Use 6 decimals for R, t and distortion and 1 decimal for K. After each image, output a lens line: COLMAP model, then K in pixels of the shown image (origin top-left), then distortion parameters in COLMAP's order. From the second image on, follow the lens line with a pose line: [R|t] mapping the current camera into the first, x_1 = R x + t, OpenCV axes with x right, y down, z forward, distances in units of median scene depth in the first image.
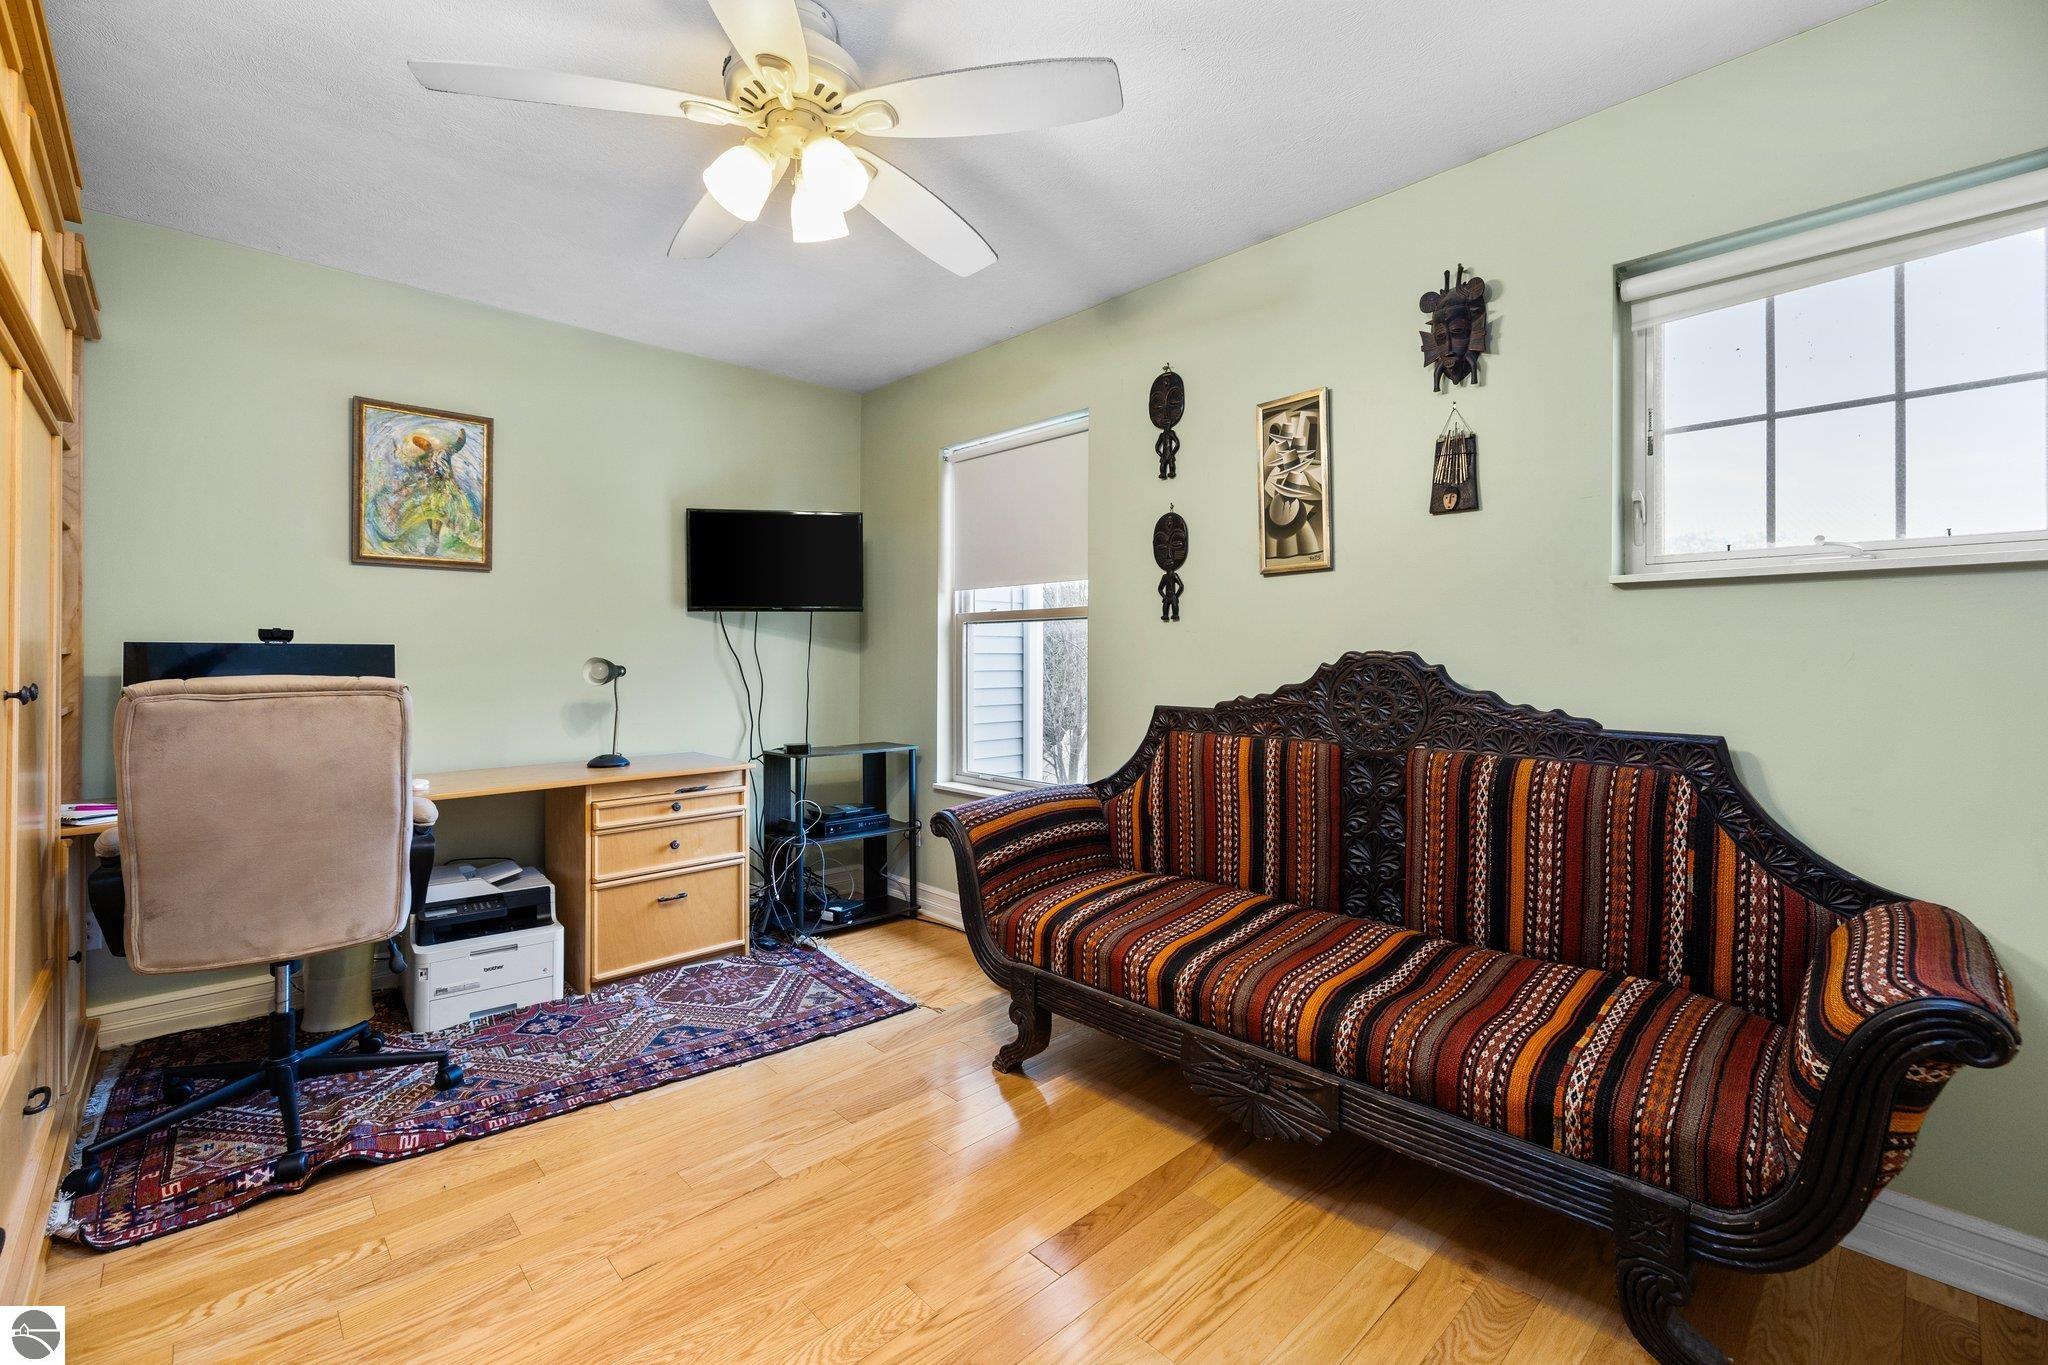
lens RADIAL K [[888.7, 0, 1032.2], [0, 888.7, 656.6], [0, 0, 1]] dist [-0.000224, 0.000164]
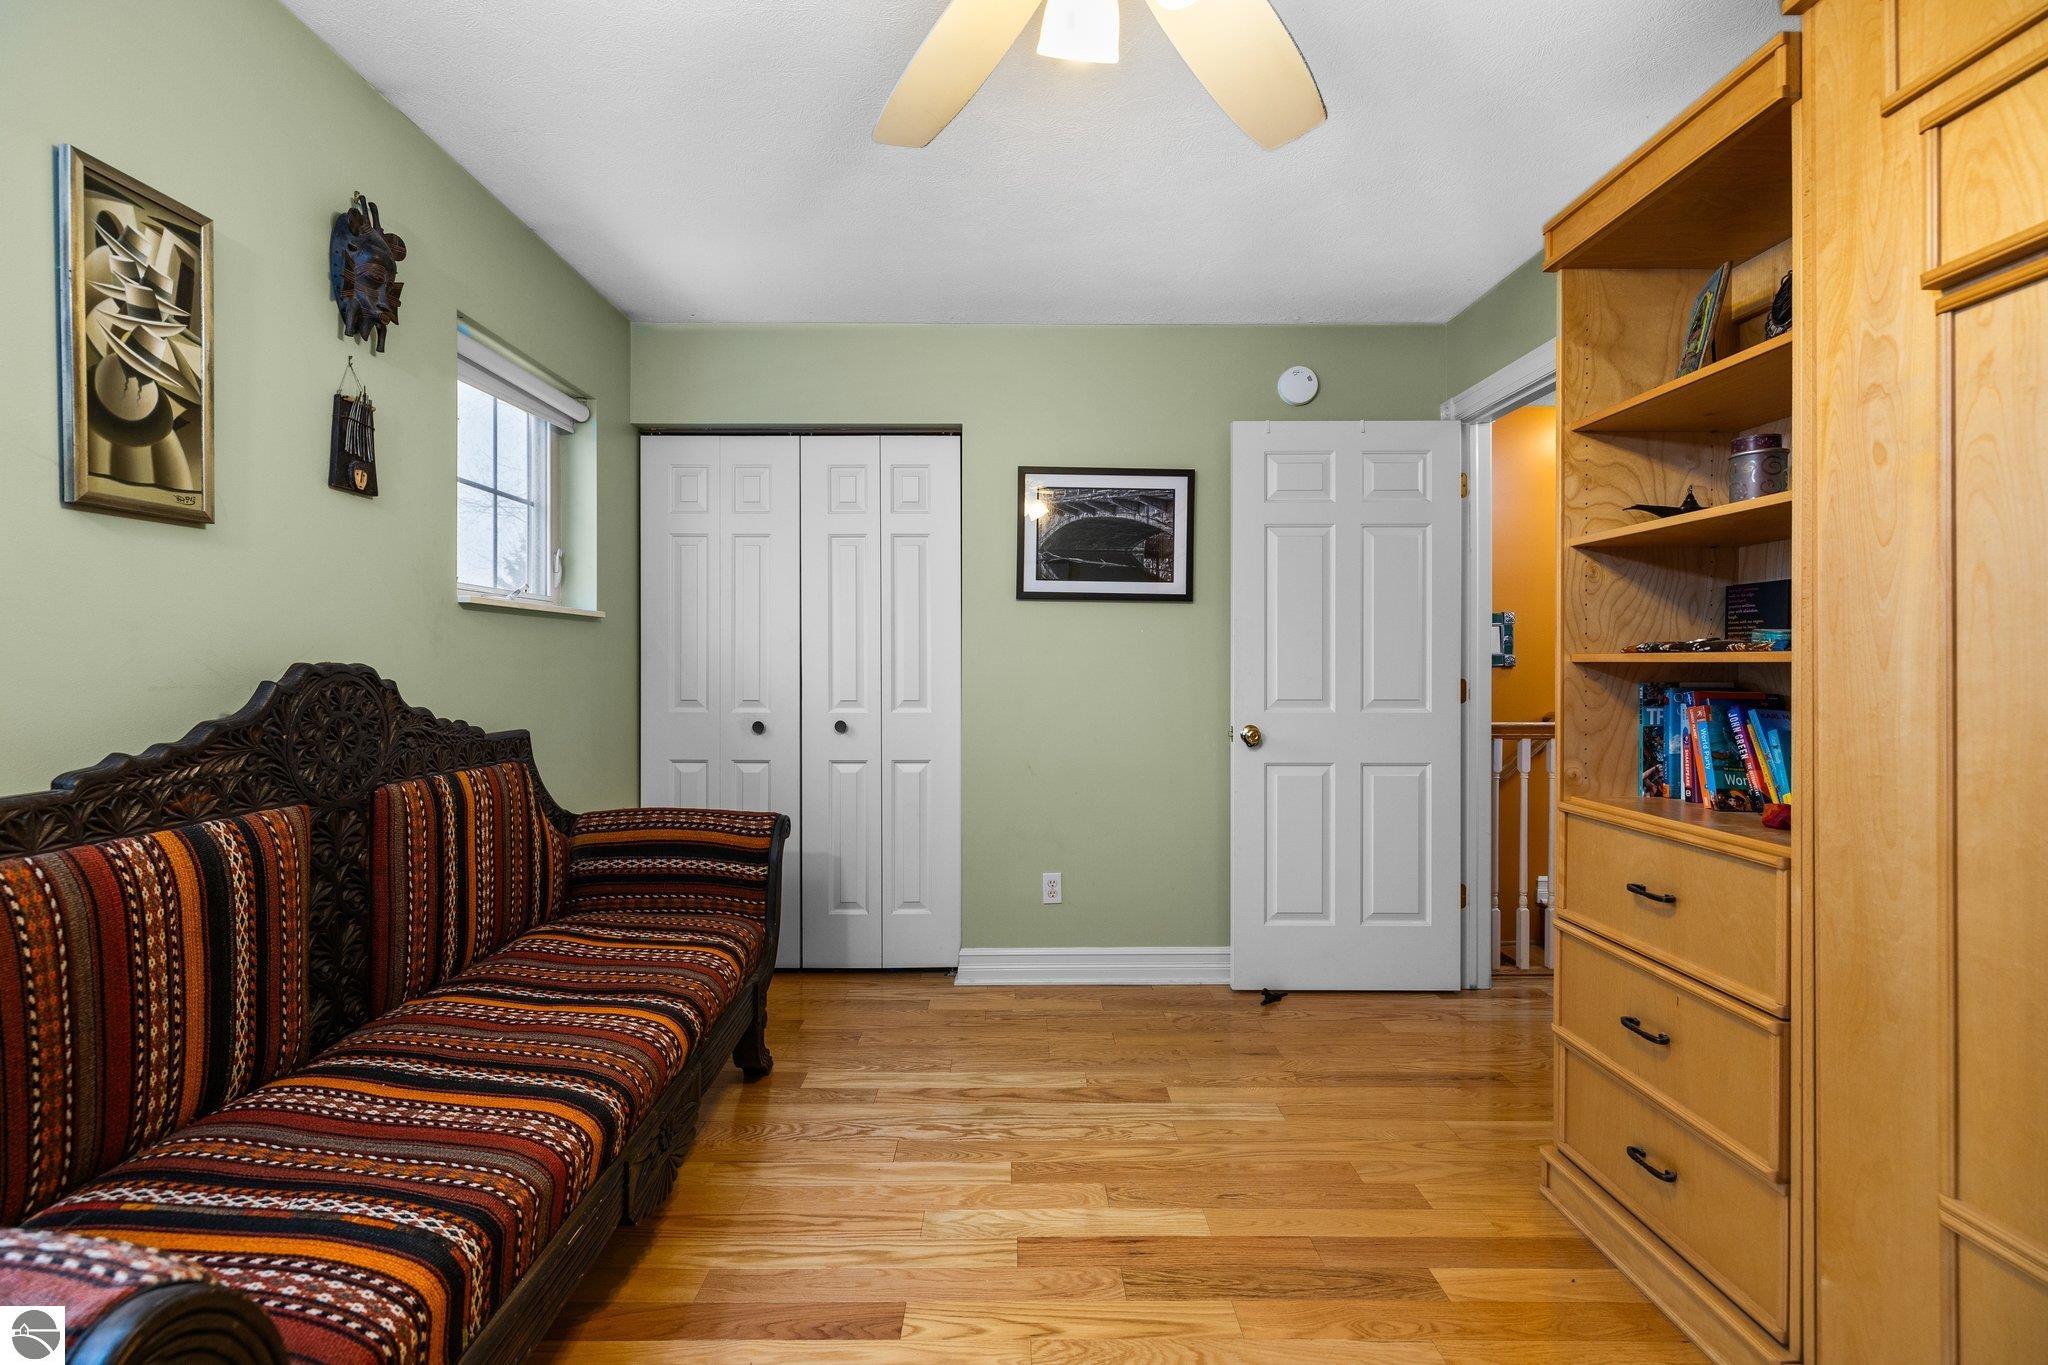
lens RADIAL K [[888.7, 0, 1032.2], [0, 888.7, 656.6], [0, 0, 1]] dist [-0.000224, 0.000164]
pose [[-0.743134, -0.001083, 0.669141, -0.475215], [-0.007652, 0.999947, -0.006880, -0.009722], [-0.669098, -0.010233, -0.743103, 1.059948]]
